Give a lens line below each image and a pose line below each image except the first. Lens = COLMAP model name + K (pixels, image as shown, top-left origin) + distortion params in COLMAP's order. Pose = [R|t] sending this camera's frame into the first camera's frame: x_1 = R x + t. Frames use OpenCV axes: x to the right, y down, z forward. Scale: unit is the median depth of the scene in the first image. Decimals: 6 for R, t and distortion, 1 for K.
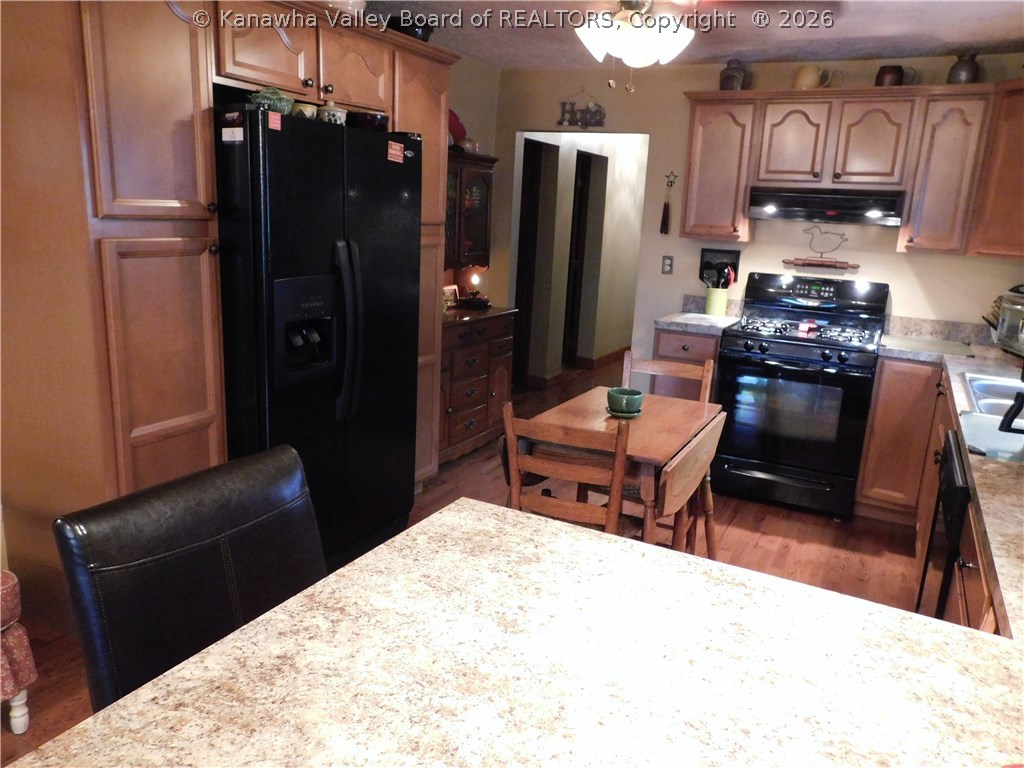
lens RADIAL K [[764.0, 0, 512.0], [0, 764.0, 384.0], [0, 0, 1]] dist [-0.005881, -0.006491]
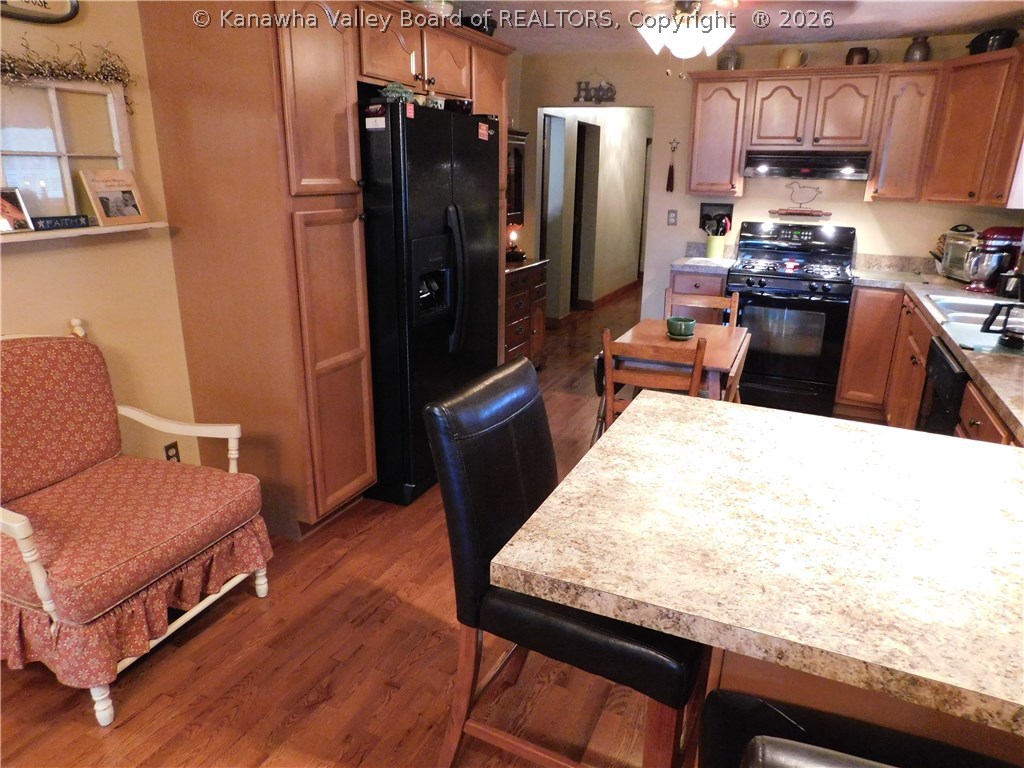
lens RADIAL K [[680.1, 0, 512.0], [0, 680.1, 384.0], [0, 0, 1]] dist [-0.064491, 0.041395]
pose [[0.997774, -0.049438, 0.044761, -0.133809], [0.045804, 0.995833, 0.078857, 0.011350], [-0.048473, -0.076631, 0.995880, -0.080138]]
